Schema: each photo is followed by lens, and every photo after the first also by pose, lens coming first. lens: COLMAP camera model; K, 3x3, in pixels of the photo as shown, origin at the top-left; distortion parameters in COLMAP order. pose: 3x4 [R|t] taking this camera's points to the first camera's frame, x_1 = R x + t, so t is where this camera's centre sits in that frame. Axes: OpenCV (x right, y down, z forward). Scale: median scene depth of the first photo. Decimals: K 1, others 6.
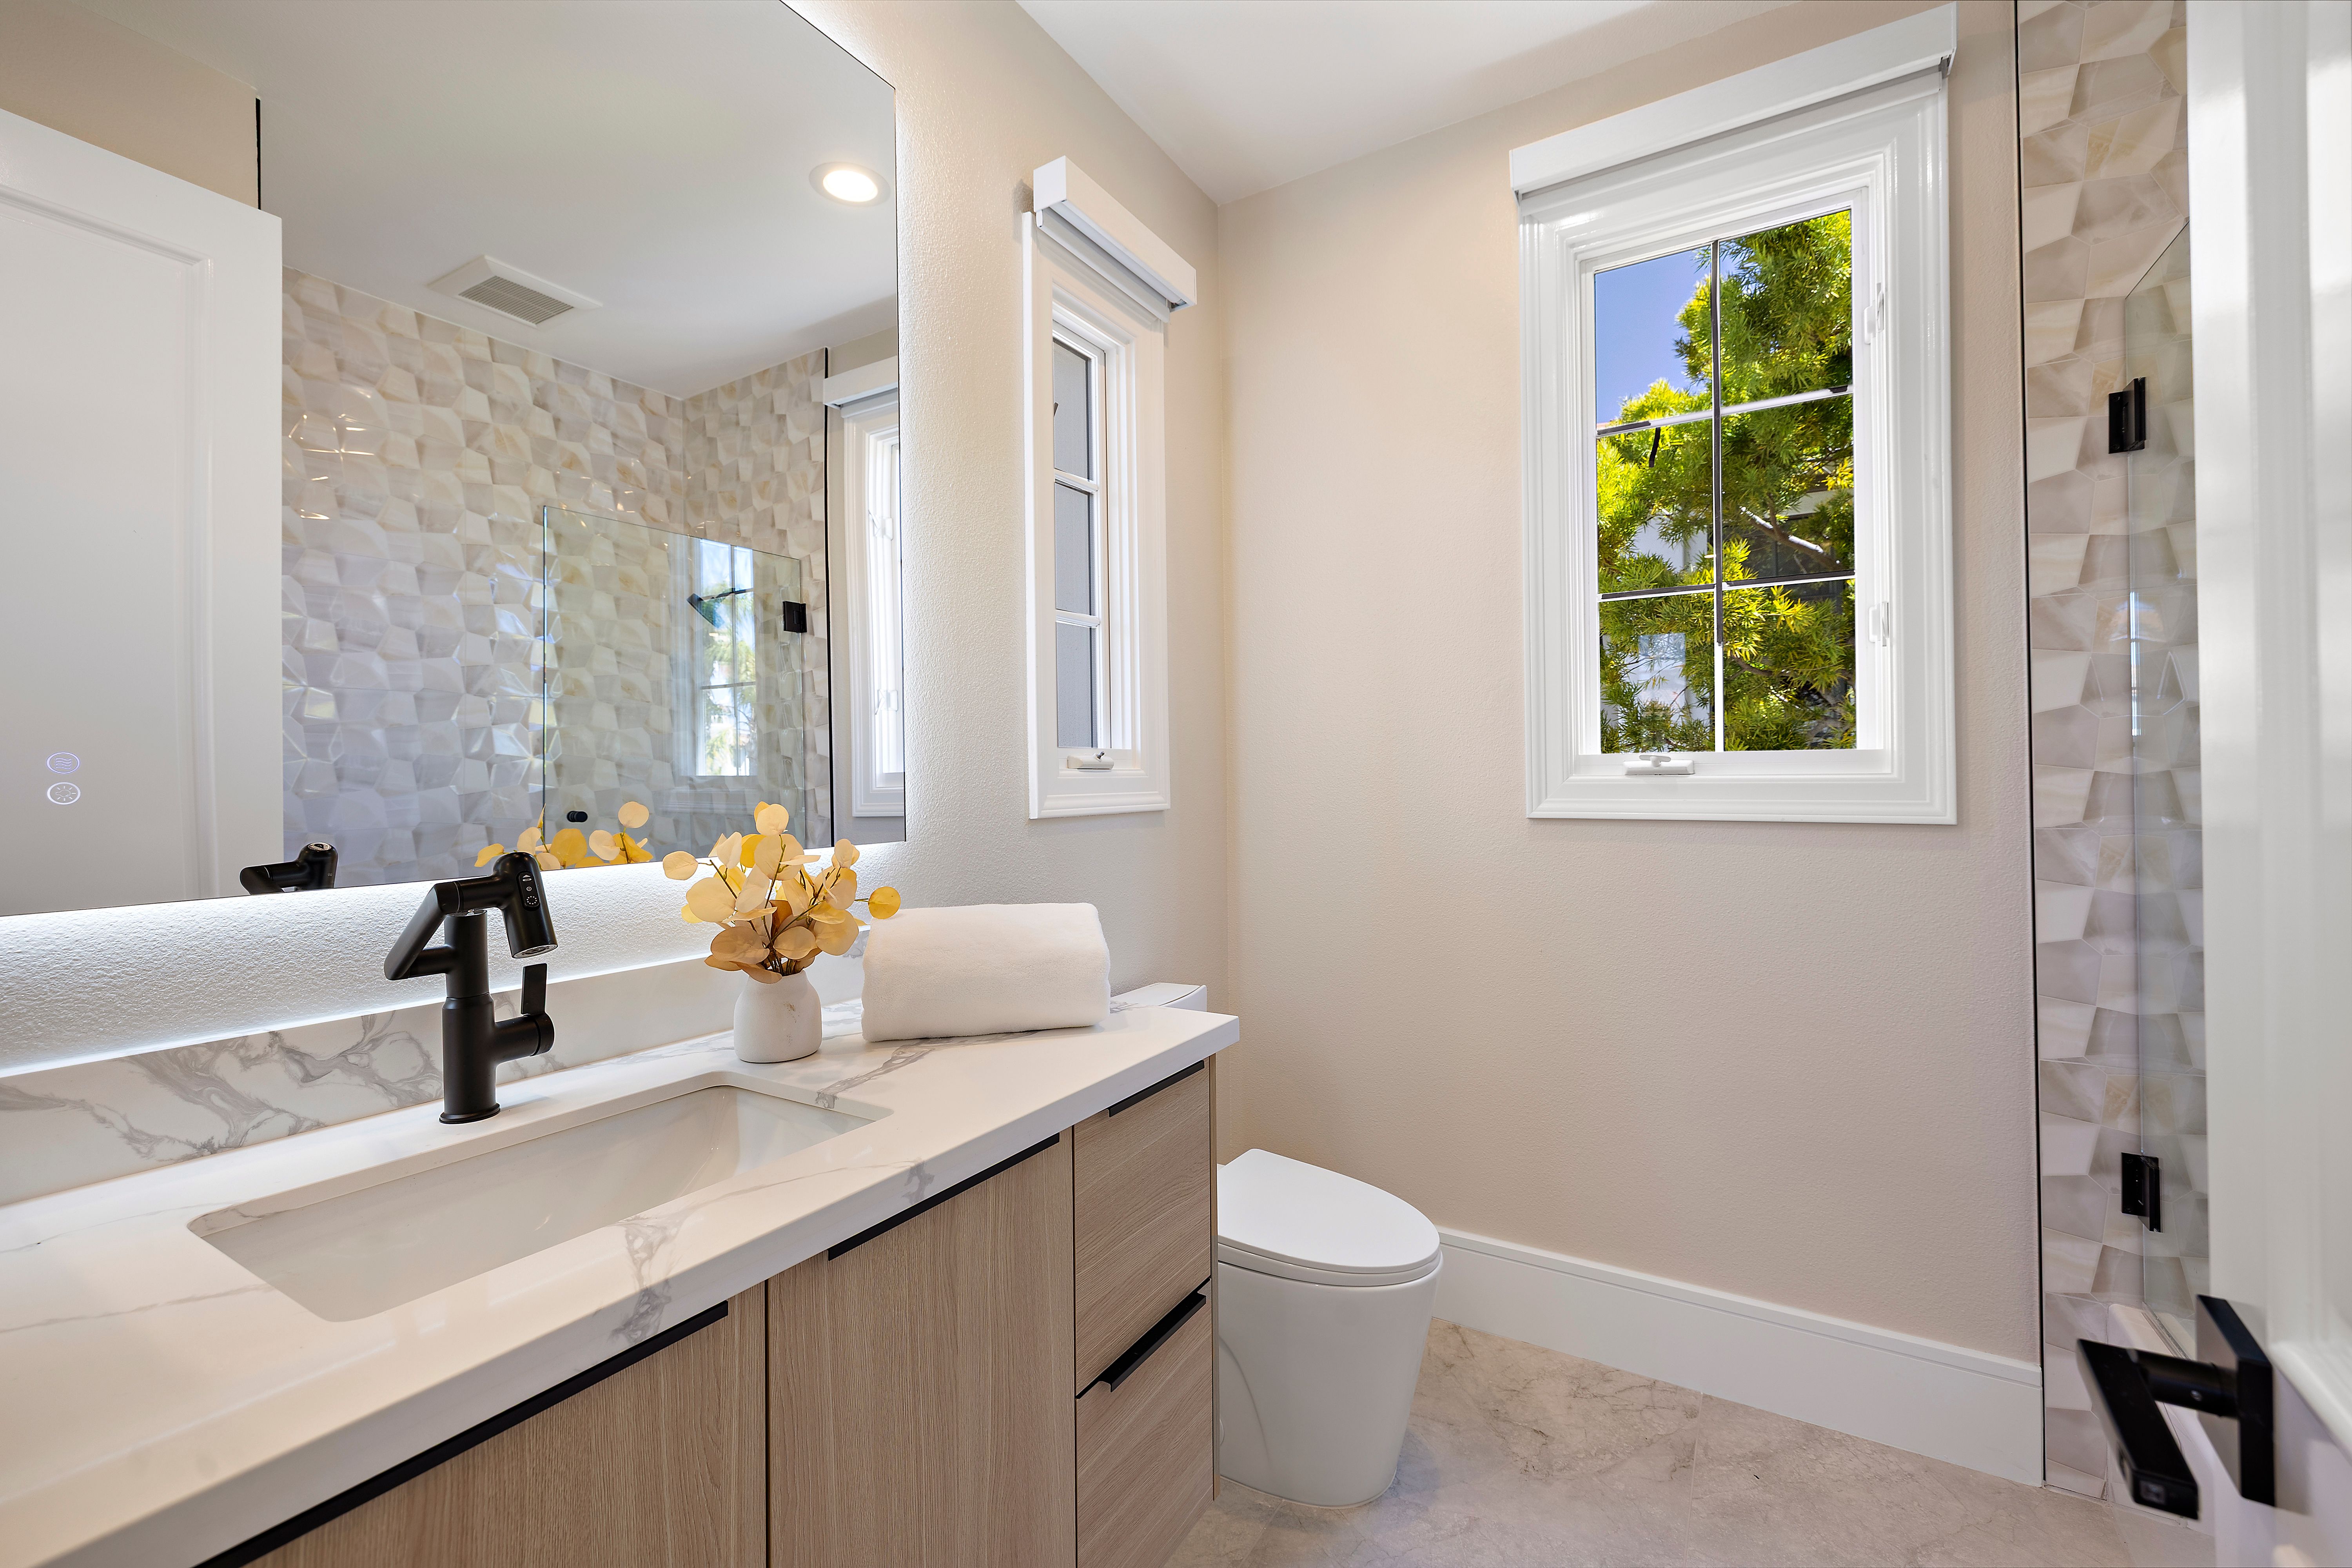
lens RADIAL K [[989.8, 0, 1165.3], [0, 989.8, 785.5], [0, 0, 1]] dist [0.005845, -0.000348]
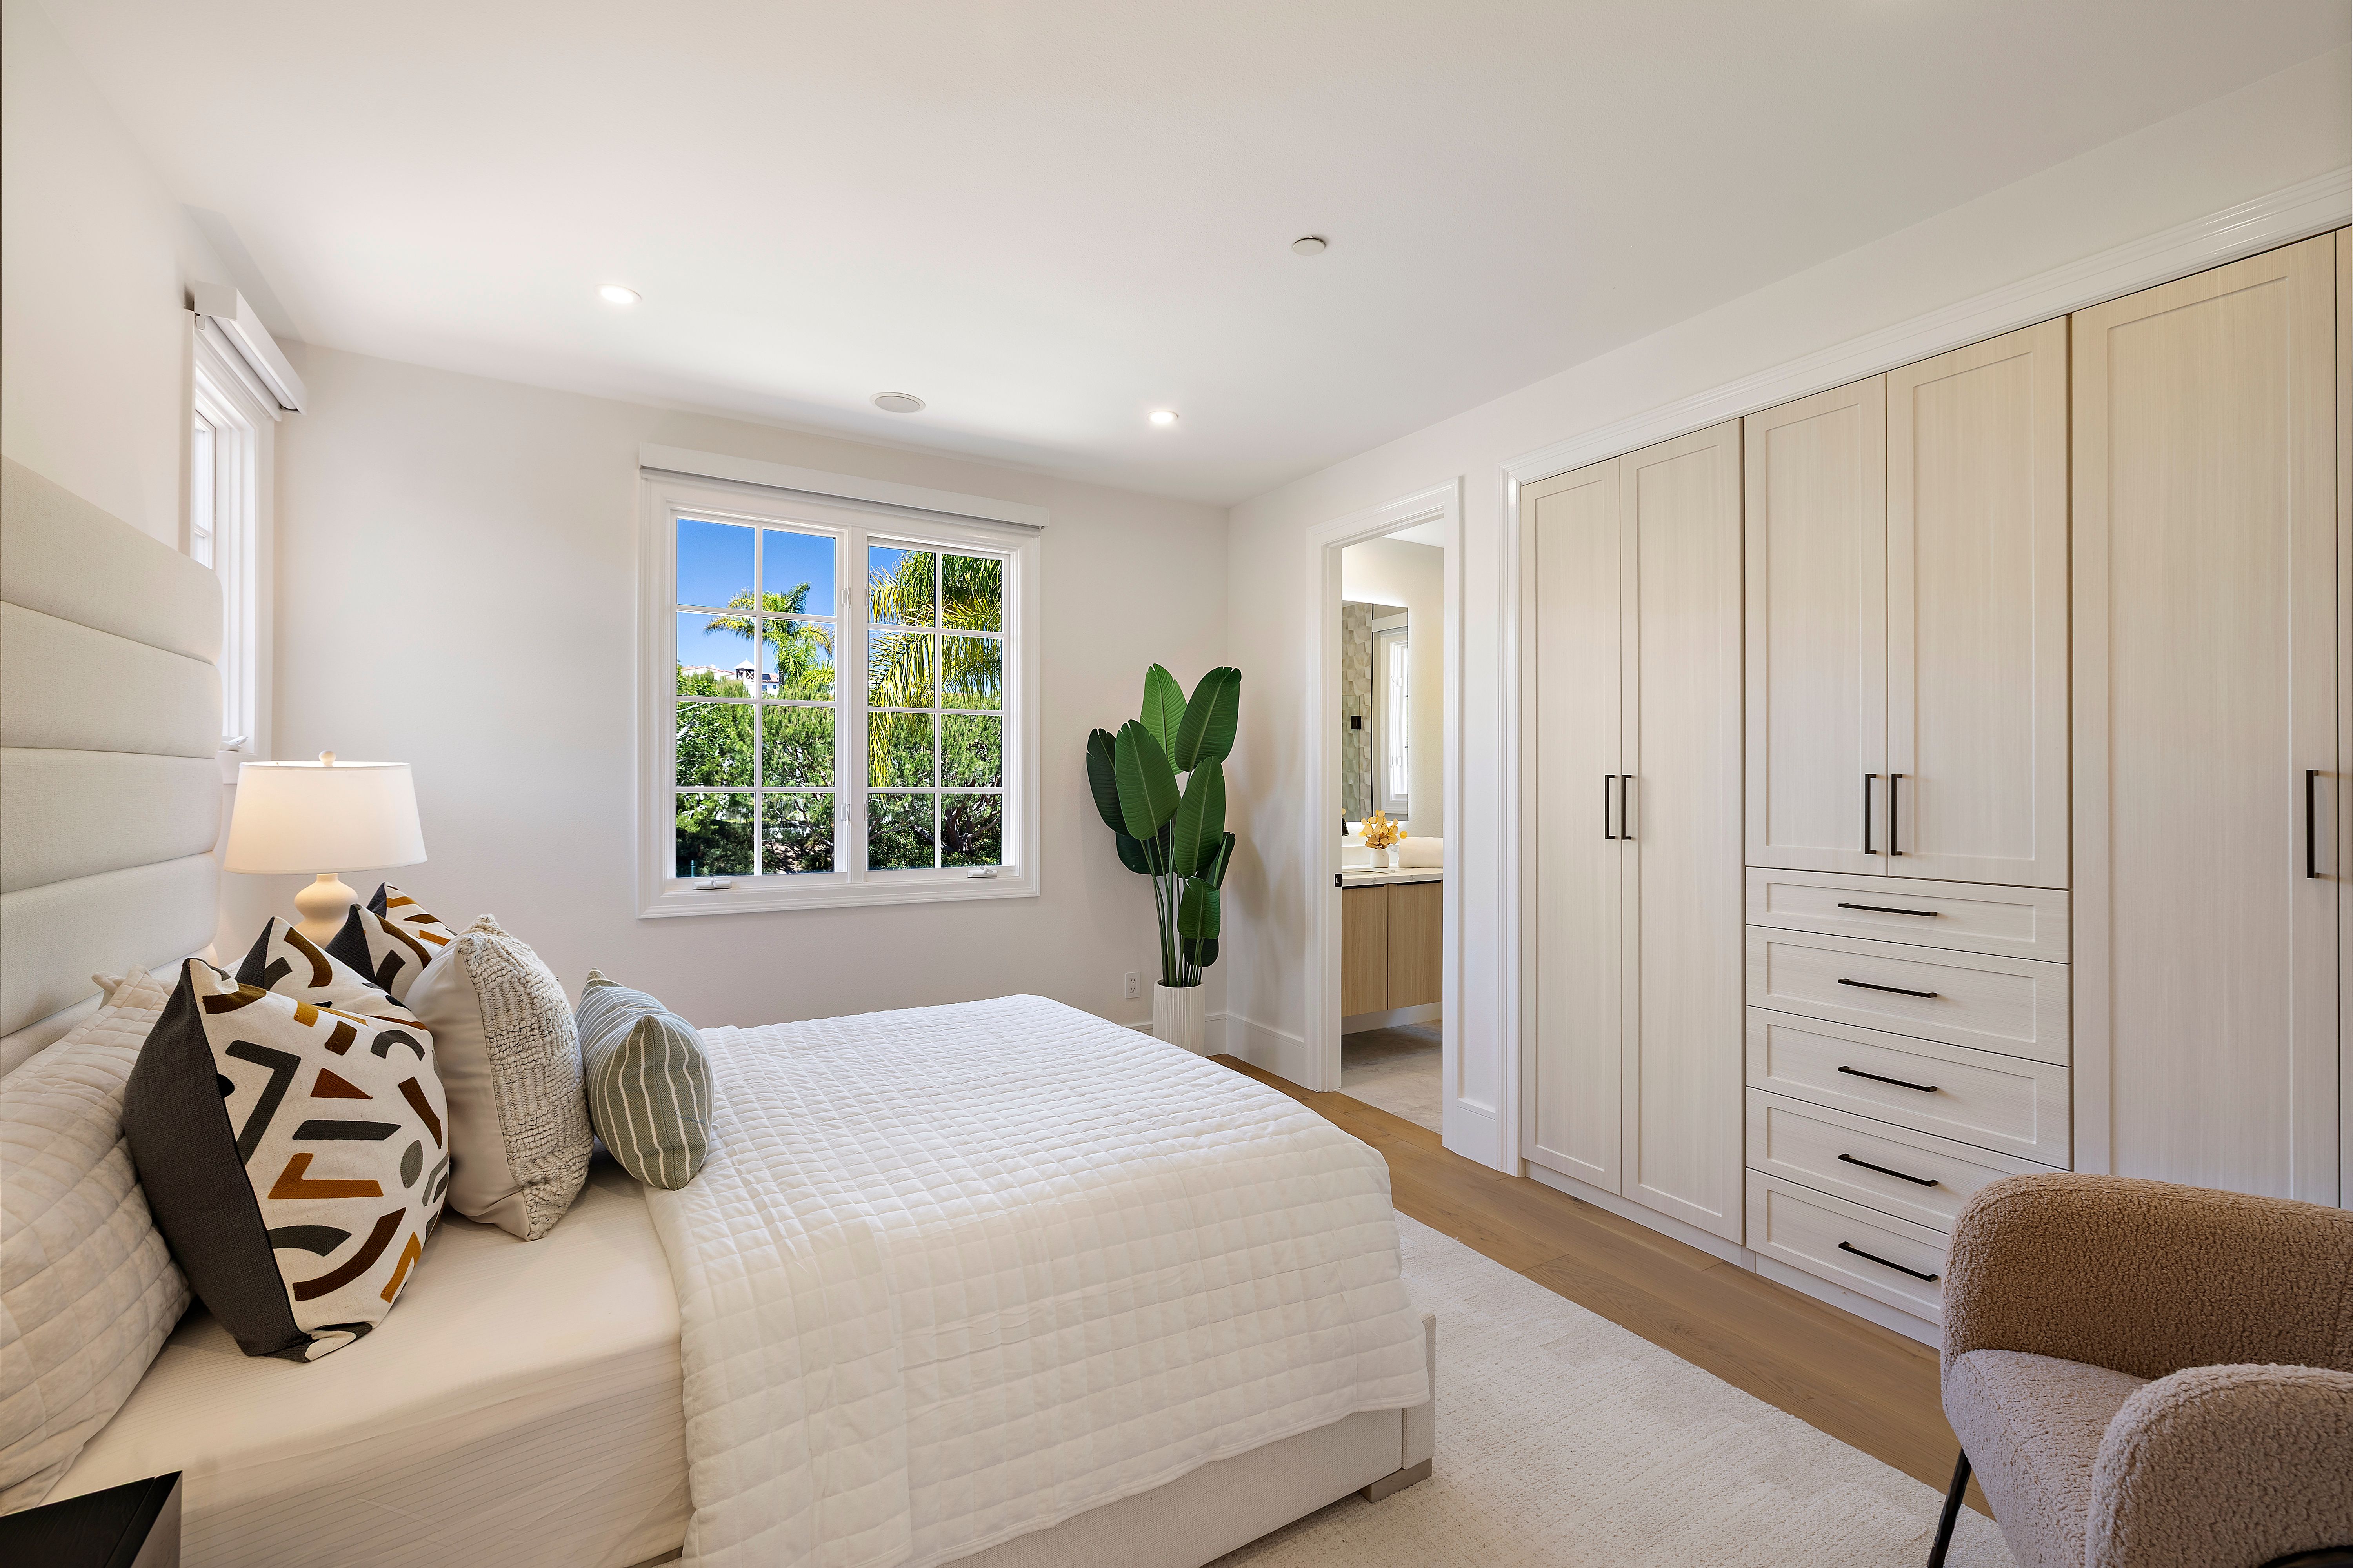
lens RADIAL K [[990.2, 0, 1165.8], [0, 990.2, 783.2], [0, 0, 1]] dist [0.005845, -0.000348]
pose [[0.884326, 0.016351, -0.466584, 0.295175], [-0.015112, 0.999865, 0.006397, -0.042298], [0.466626, 0.001394, 0.884454, -1.200975]]
